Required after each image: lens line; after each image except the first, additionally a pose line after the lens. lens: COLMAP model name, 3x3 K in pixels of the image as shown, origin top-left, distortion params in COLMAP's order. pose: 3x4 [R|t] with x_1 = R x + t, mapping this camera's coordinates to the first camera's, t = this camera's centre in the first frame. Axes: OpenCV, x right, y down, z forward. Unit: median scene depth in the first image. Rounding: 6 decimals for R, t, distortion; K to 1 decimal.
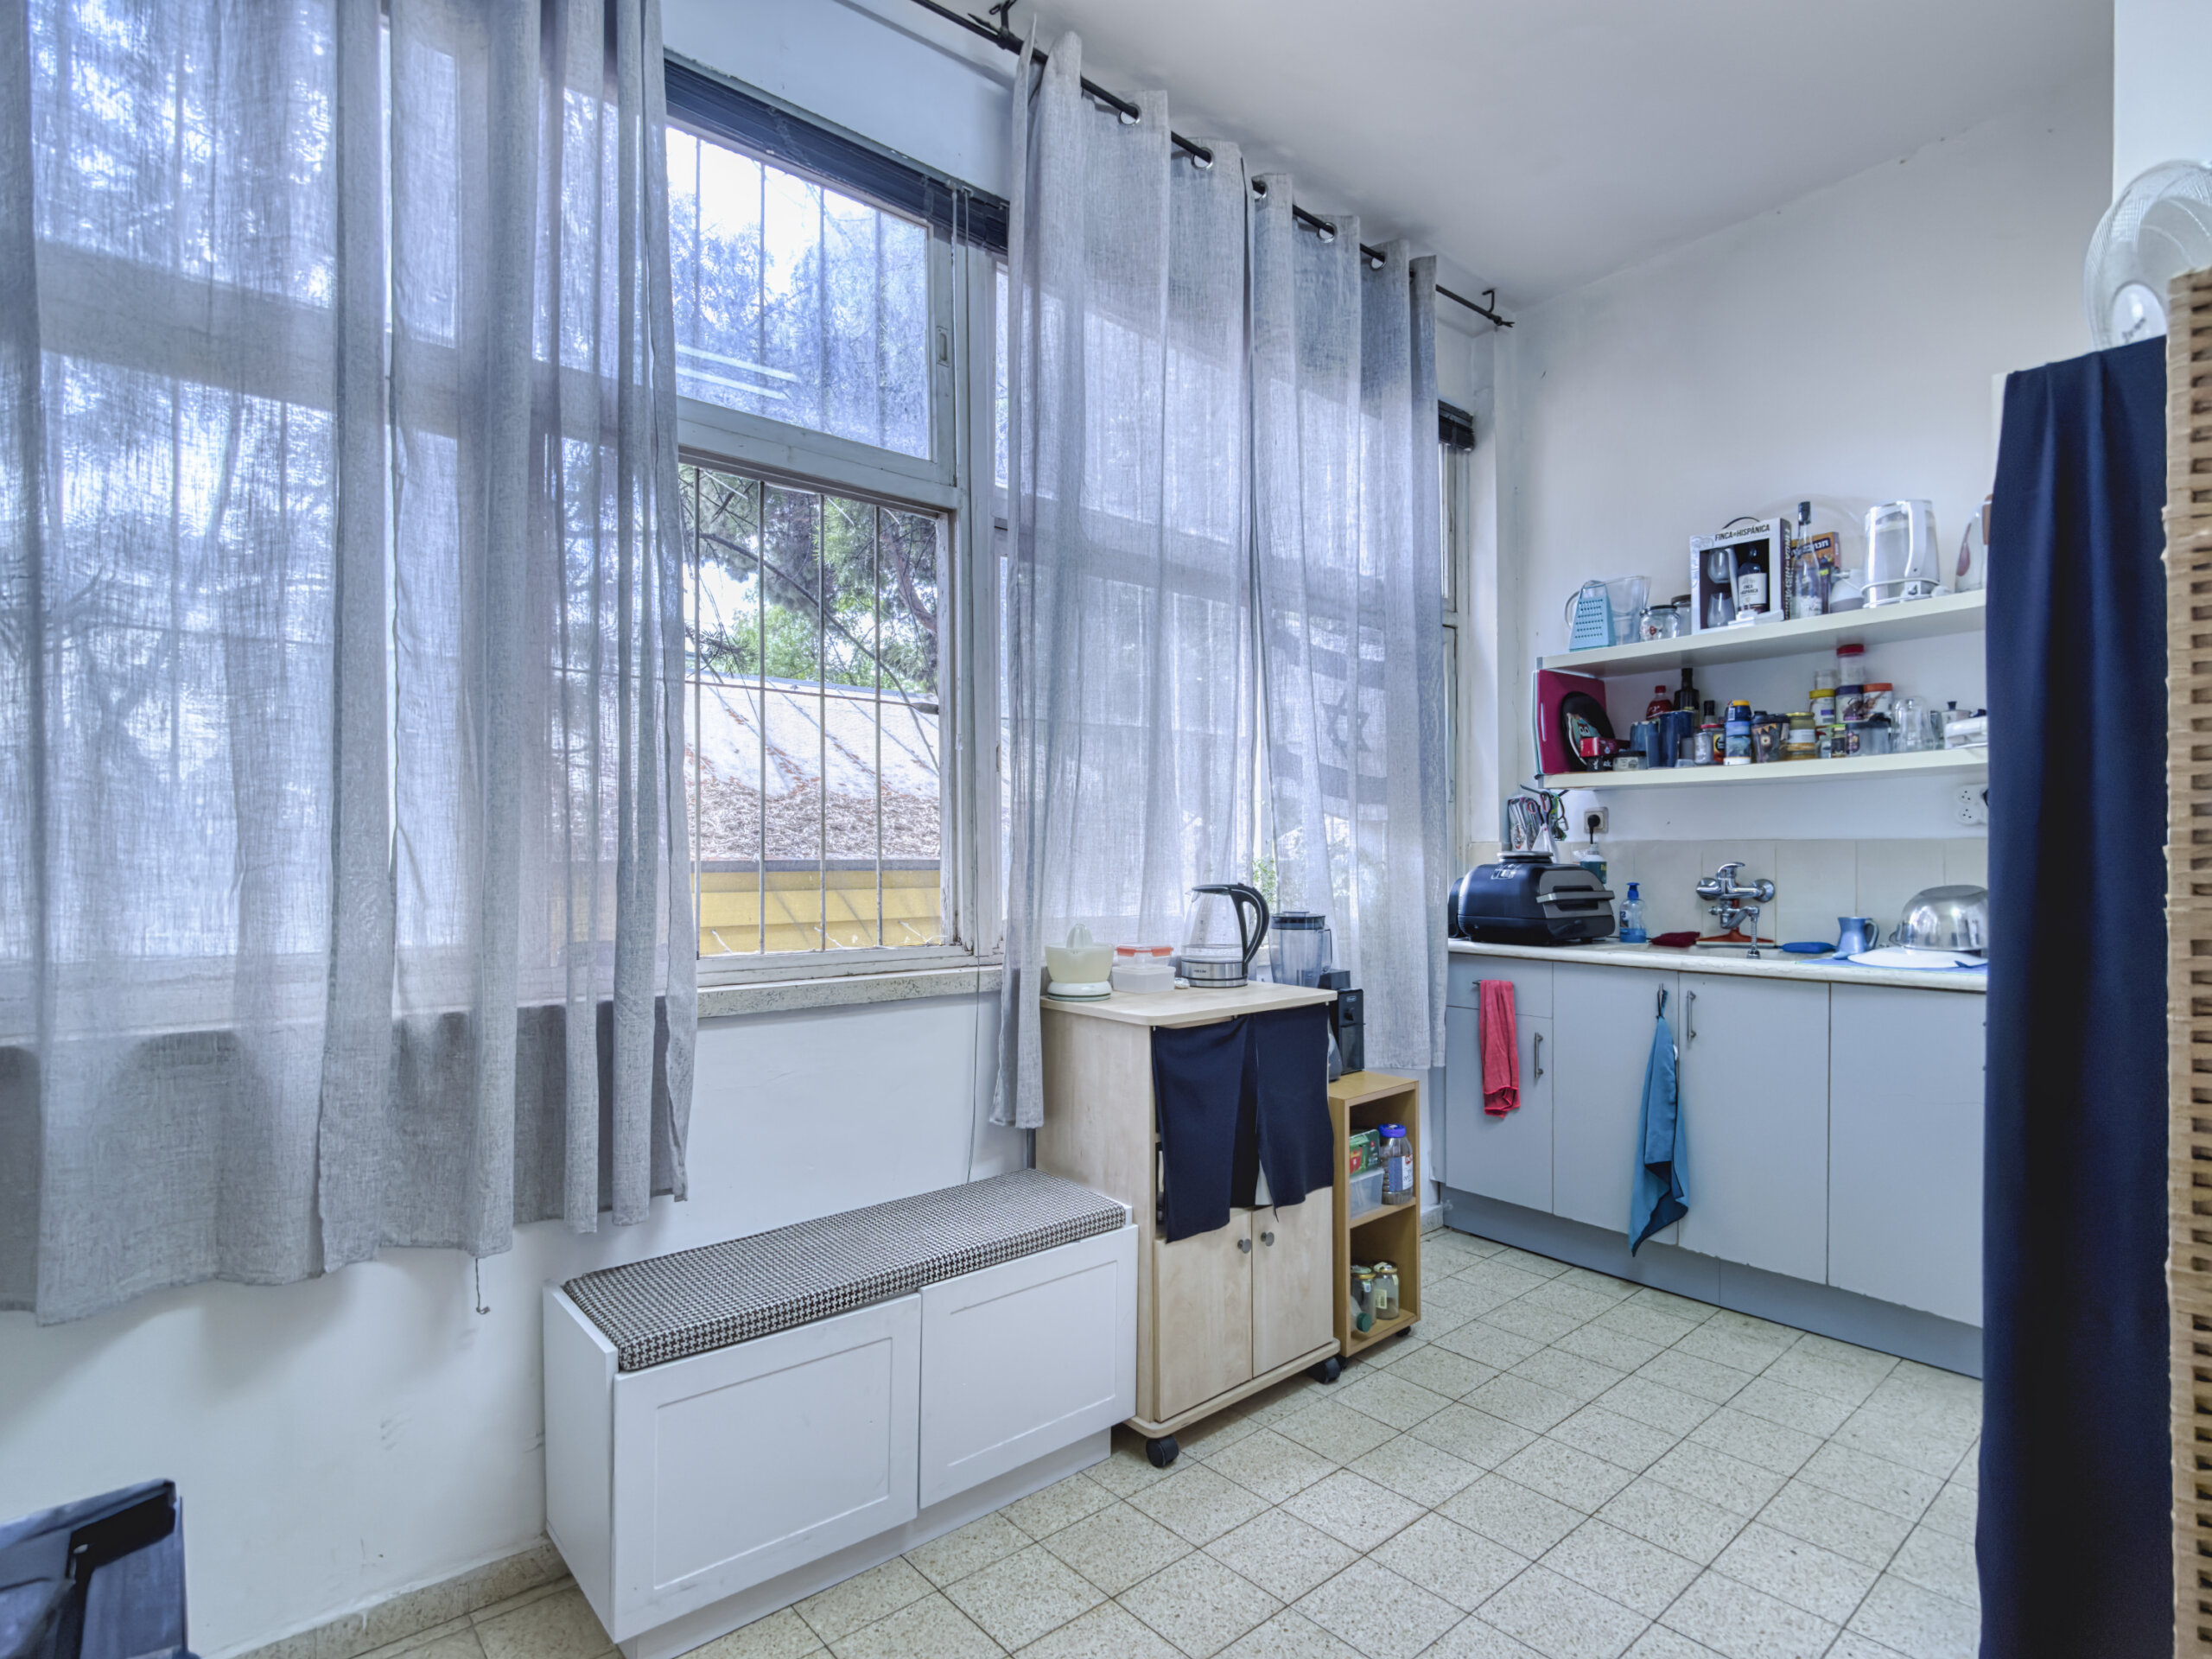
lens RADIAL K [[1182.2, 0, 1144.8], [0, 1182.2, 922.8], [0, 0, 1]] dist [0.003817, -0.039776]
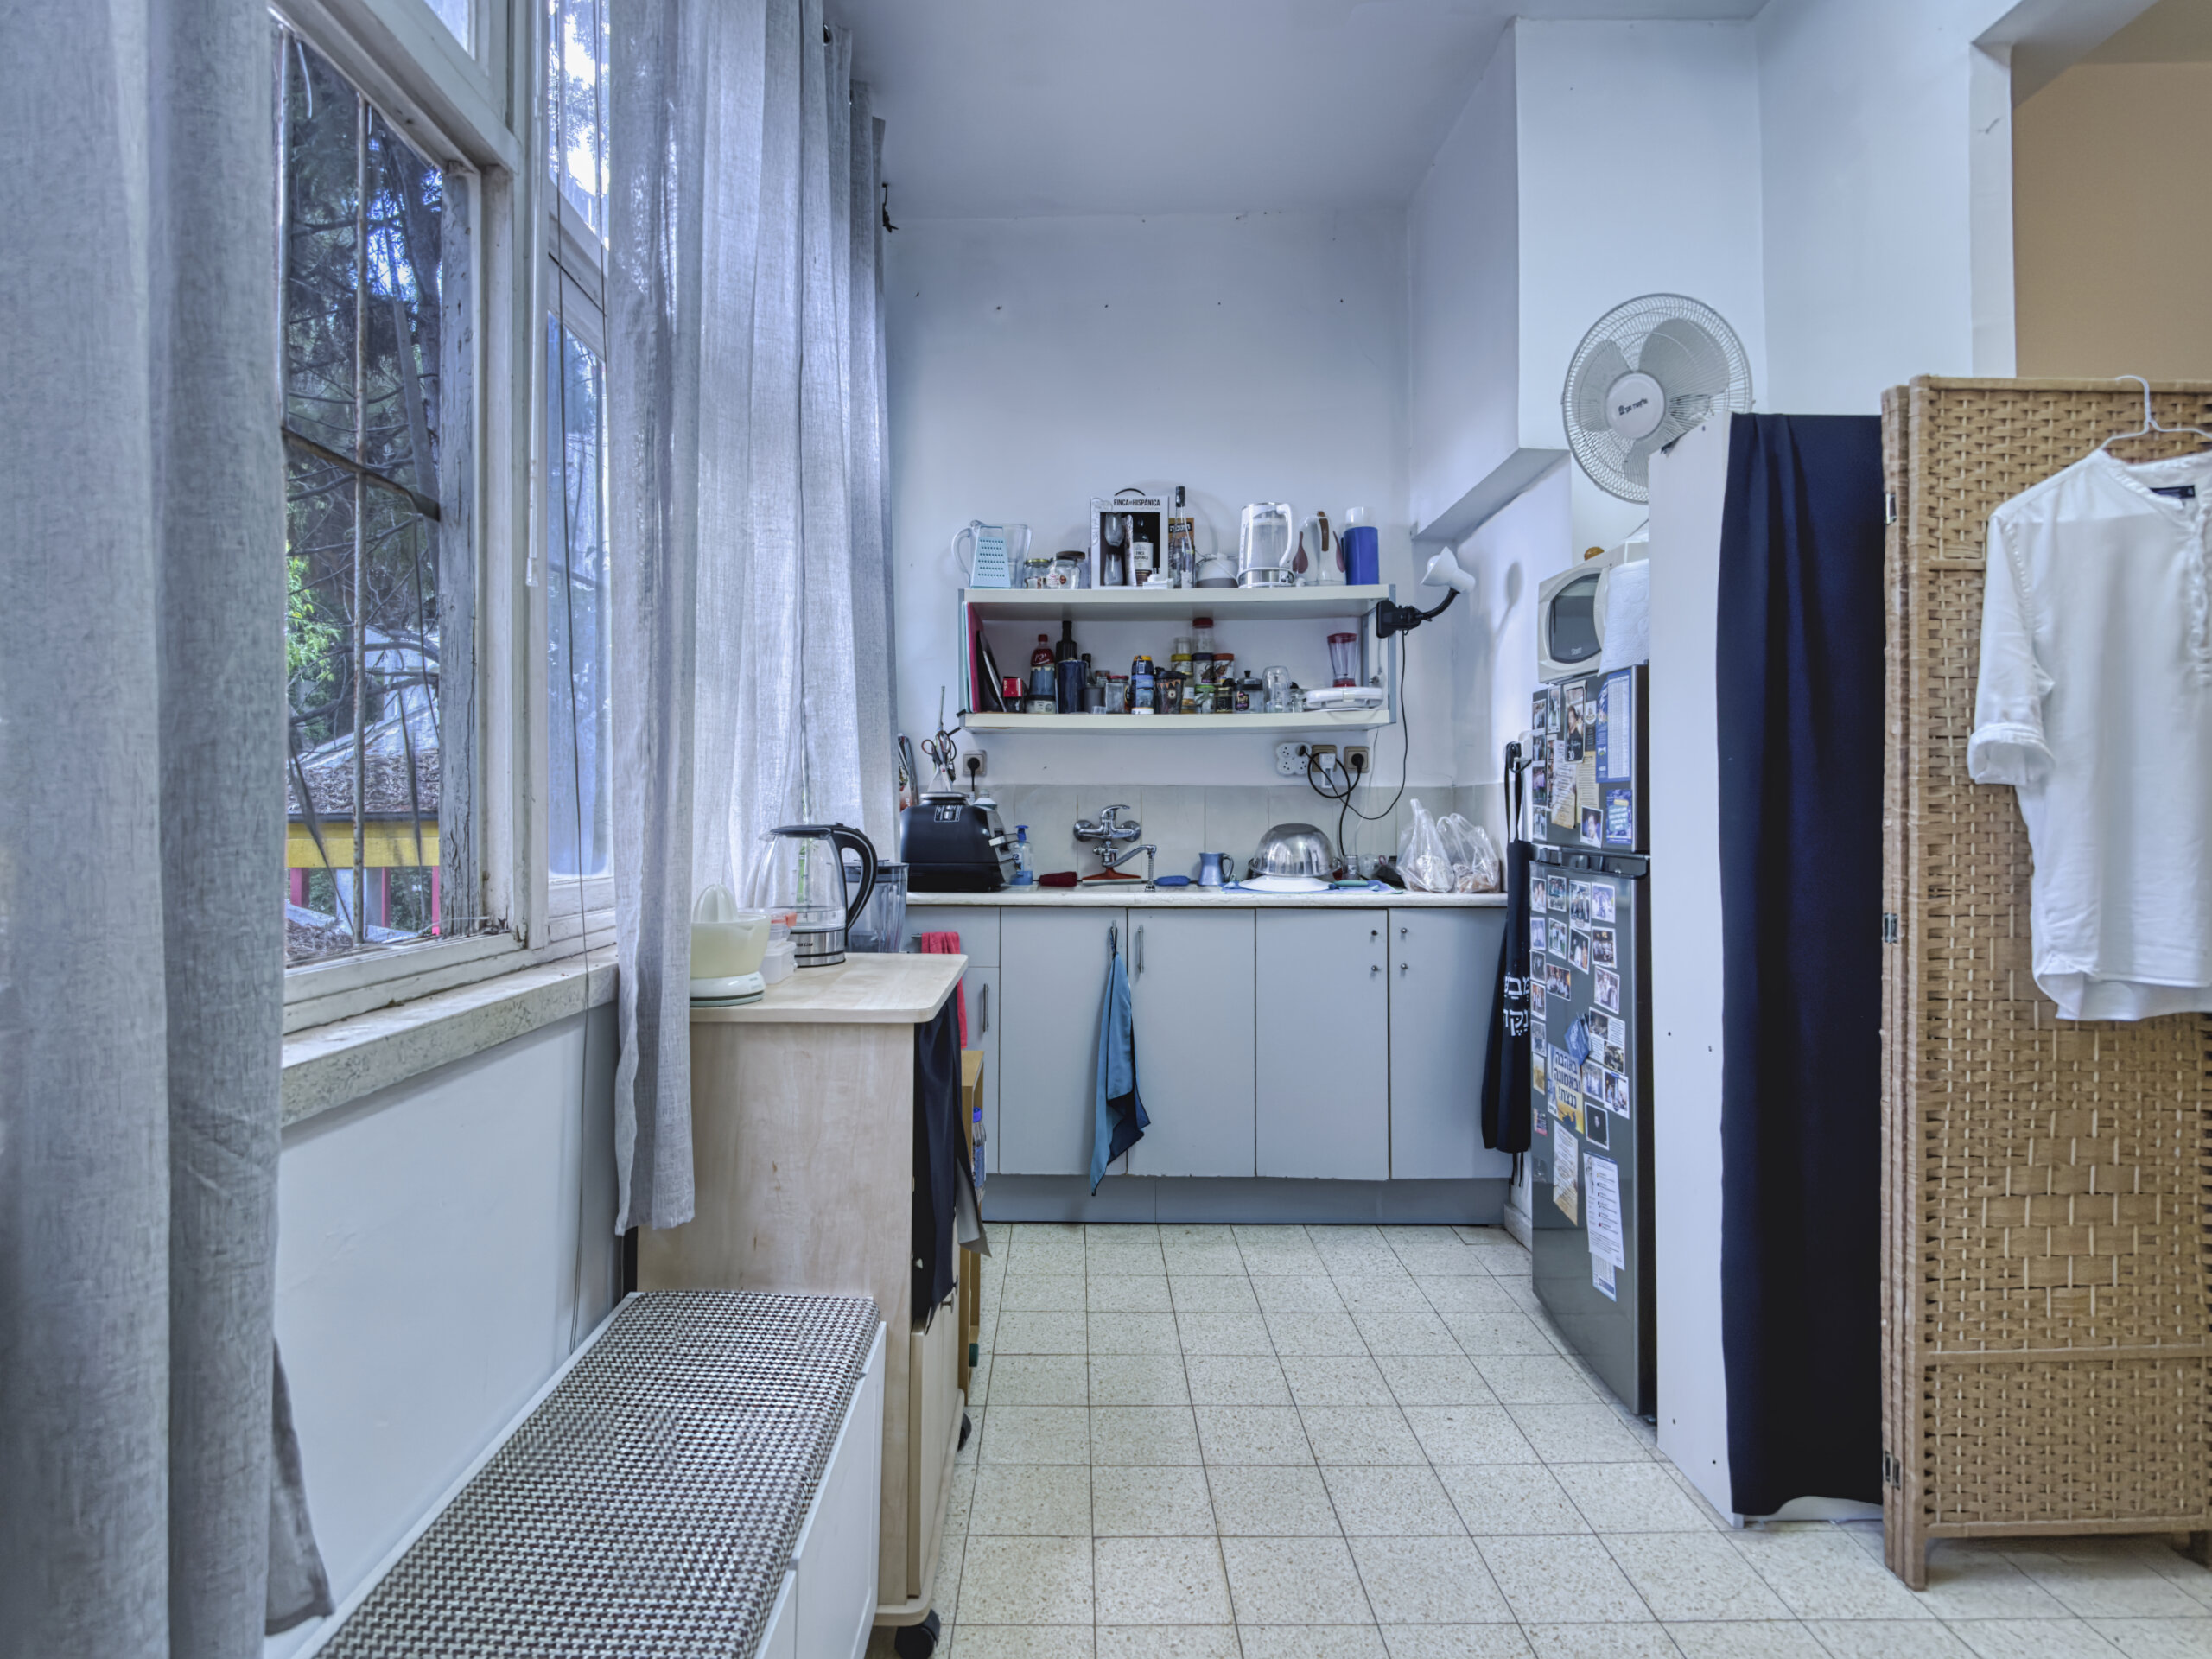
lens RADIAL K [[1135.2, 0, 1106.0], [0, 1135.2, 829.5], [0, 0, 1]] dist [0.004624, -0.037439]
pose [[0.645321, -0.006964, 0.763879, -0.319903], [0.039679, 0.998914, -0.024414, -0.004411], [-0.762880, 0.046065, 0.644897, 0.360151]]
